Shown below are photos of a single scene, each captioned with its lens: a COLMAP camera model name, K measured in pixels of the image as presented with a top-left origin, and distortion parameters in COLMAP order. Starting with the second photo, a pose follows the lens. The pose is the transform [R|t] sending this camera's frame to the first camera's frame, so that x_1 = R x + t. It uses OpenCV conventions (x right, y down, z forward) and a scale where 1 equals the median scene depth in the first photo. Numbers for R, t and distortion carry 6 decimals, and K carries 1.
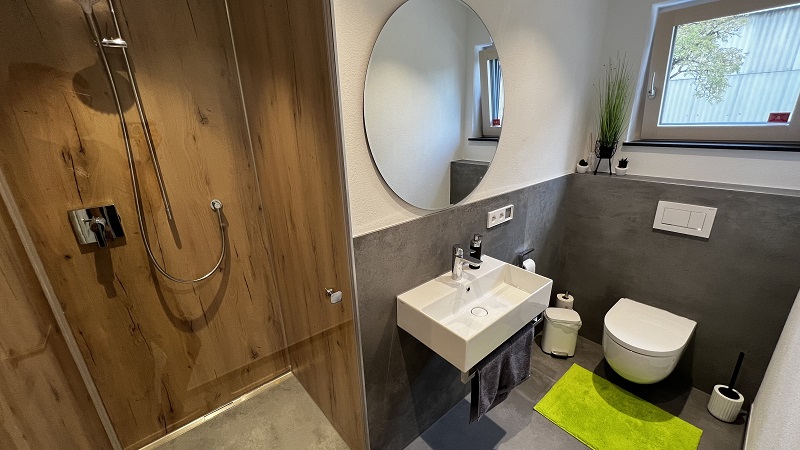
lens RADIAL K [[319.8, 0, 400.4], [0, 319.8, 226.7], [0, 0, 1]] dist [-0.002003, 0.000083]
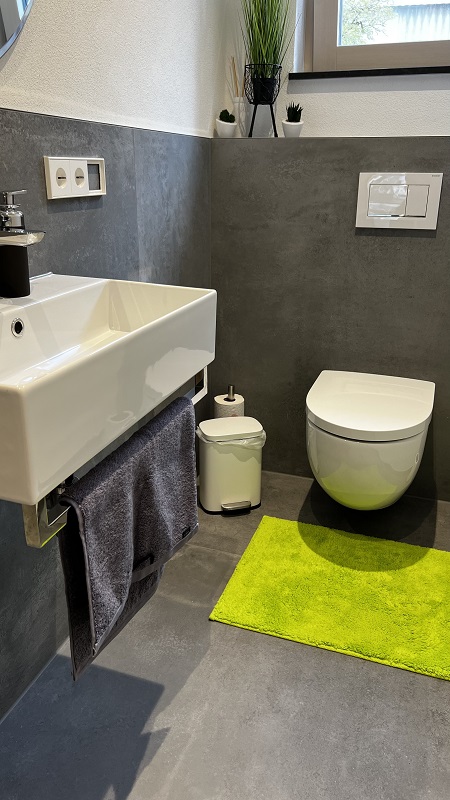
lens RADIAL K [[604.8, 0, 225.7], [0, 604.8, 396.9], [0, 0, 1]] dist [0.069332, -0.119866]
pose [[0.855786, -0.141458, 0.497615, 0.047396], [0.131508, 0.989777, 0.055202, 0.209625], [-0.500336, 0.018199, 0.865640, 0.227075]]
